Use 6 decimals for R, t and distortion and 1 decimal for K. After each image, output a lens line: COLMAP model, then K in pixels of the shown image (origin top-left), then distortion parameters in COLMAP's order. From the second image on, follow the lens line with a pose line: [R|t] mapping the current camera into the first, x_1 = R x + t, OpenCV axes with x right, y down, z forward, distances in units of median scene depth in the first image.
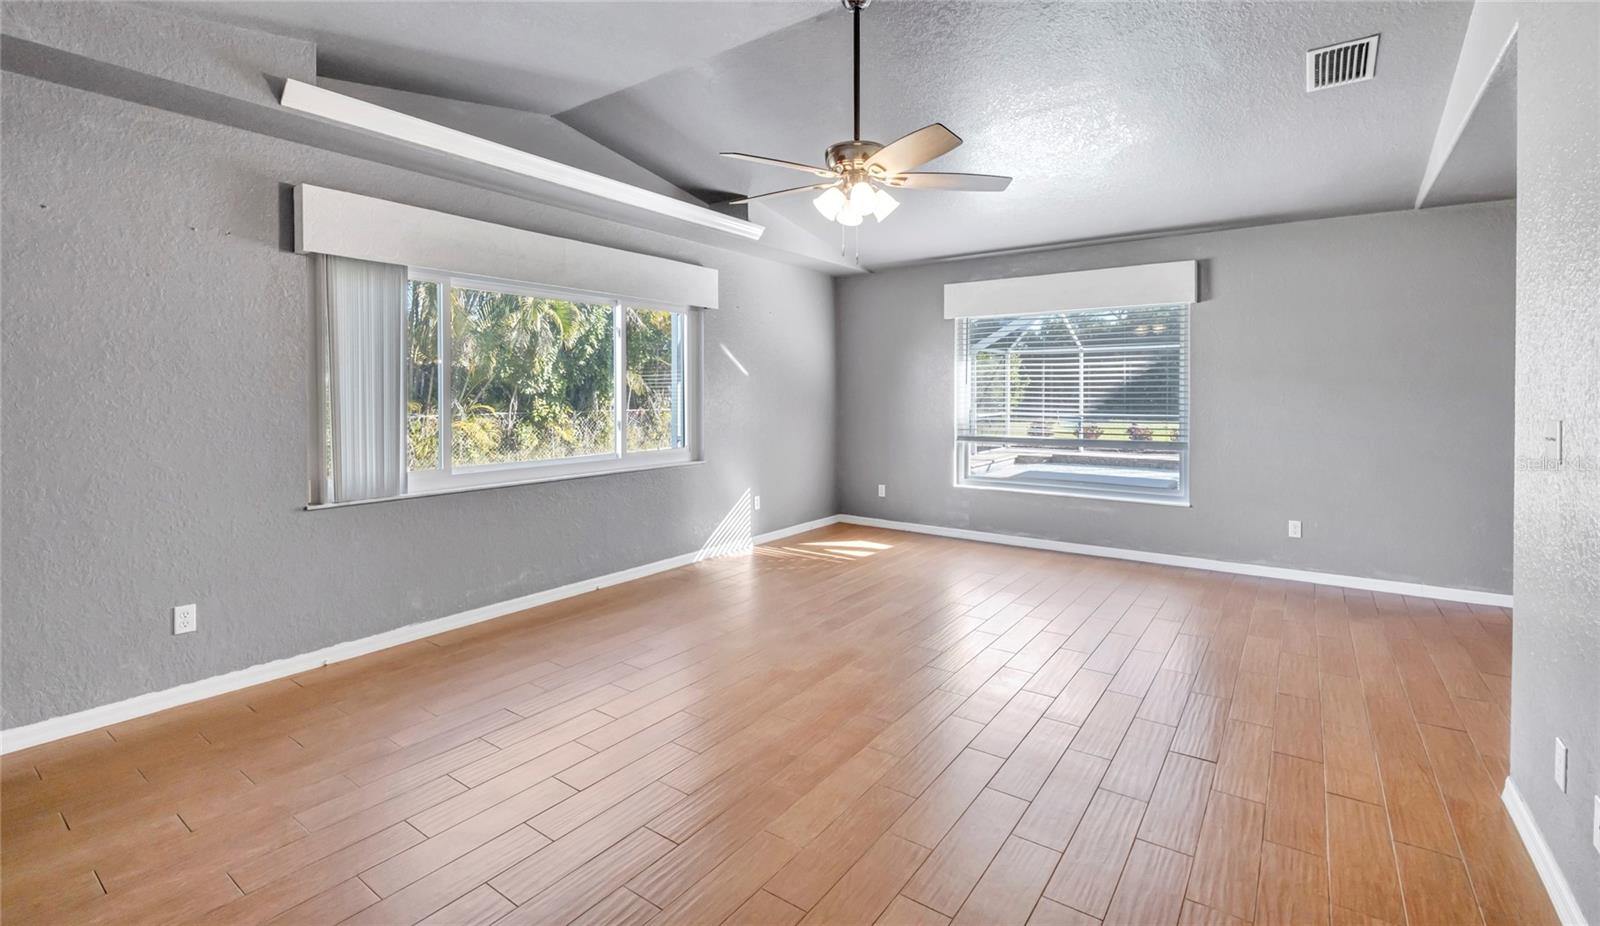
lens RADIAL K [[694.4, 0, 806.0], [0, 694.4, 471.5], [0, 0, 1]] dist [-0.005075, -0.000224]
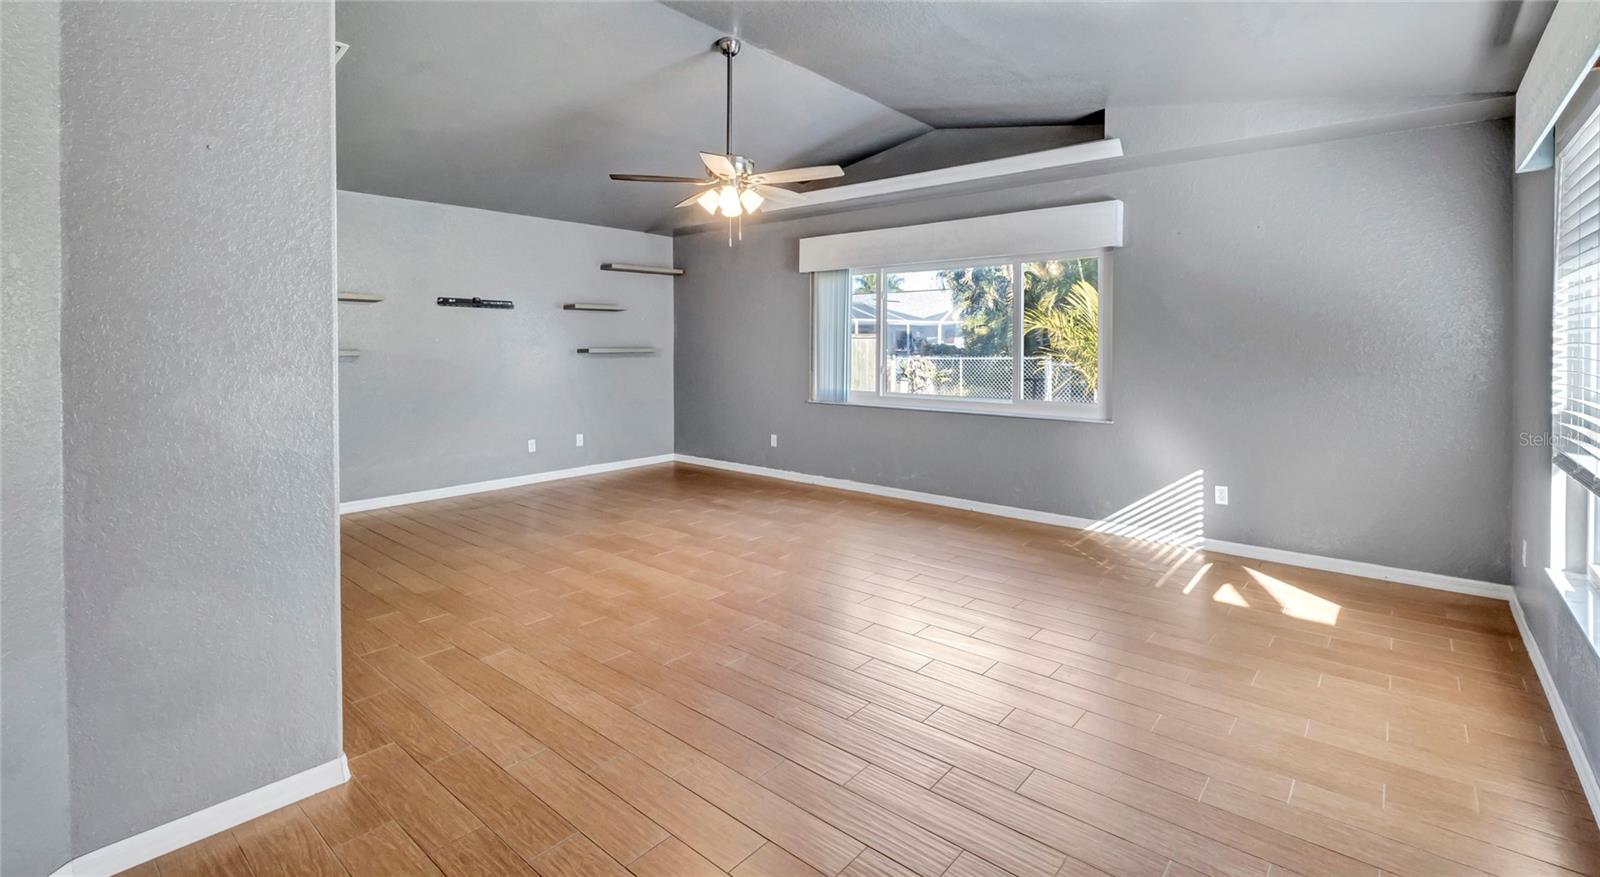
lens RADIAL K [[701.9, 0, 807.6], [0, 701.9, 448.2], [0, 0, 1]] dist [-0.000719, -0.000072]
pose [[-0.073457, 0.152164, -0.985622, 0.830996], [-0.114122, 0.980517, 0.159881, -0.088221], [0.990747, 0.124225, -0.054661, 0.727464]]
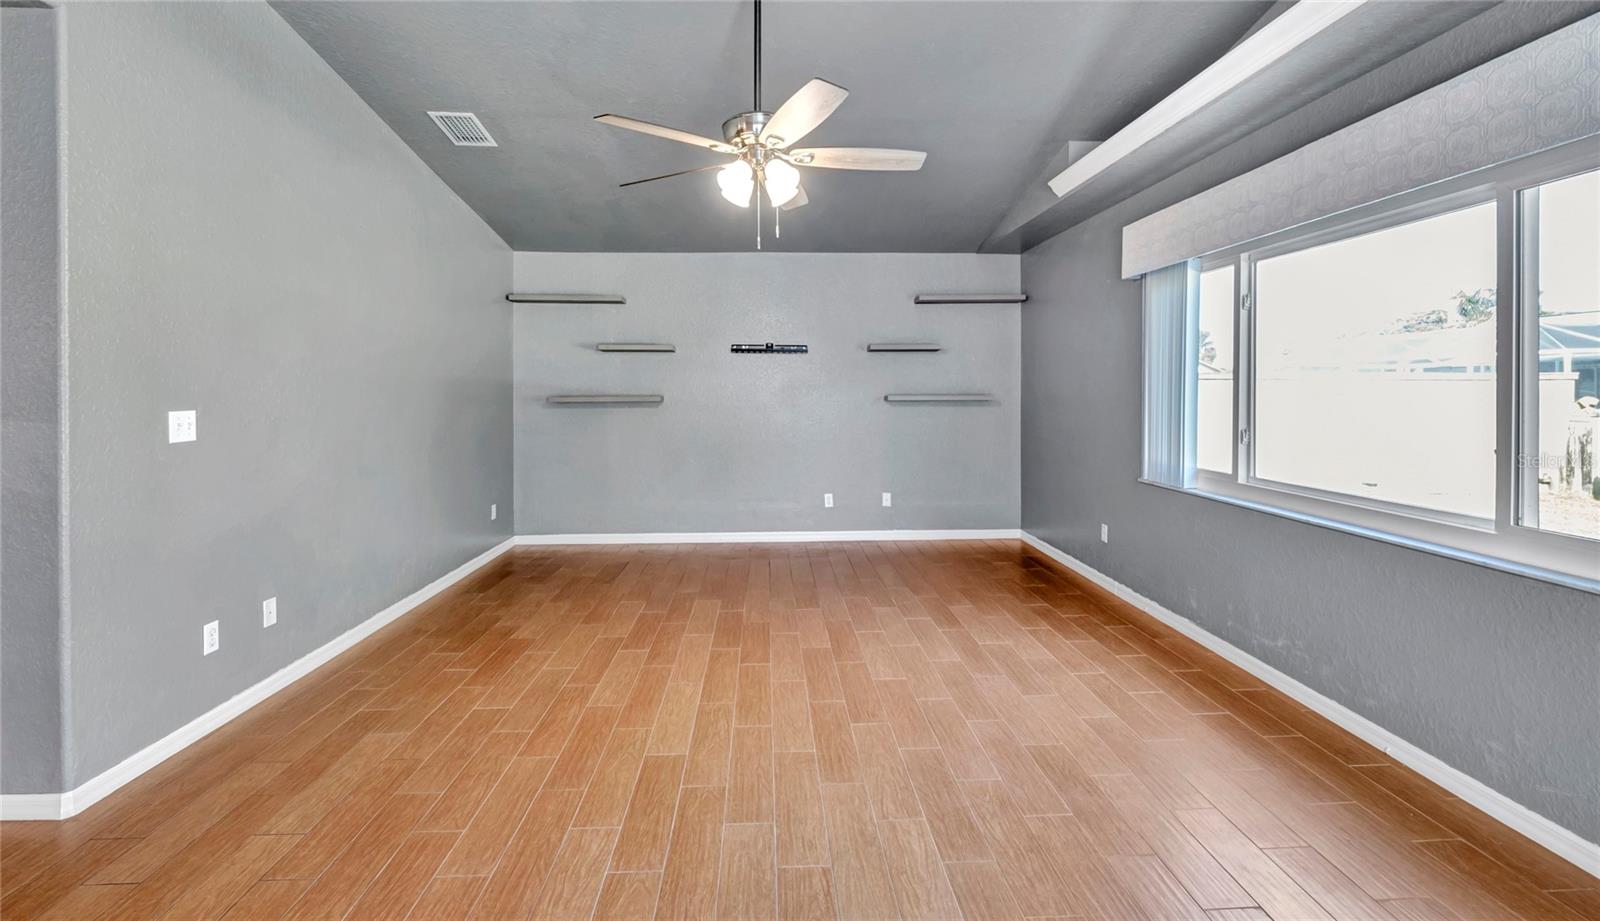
lens RADIAL K [[702.7, 0, 803.4], [0, 702.7, 447.5], [0, 0, 1]] dist [-0.001441, -0.000308]
pose [[-0.785940, 0.057374, -0.615635, 0.346535], [-0.063334, 0.982978, 0.172462, -0.118614], [0.615051, 0.174535, -0.768928, 1.030540]]
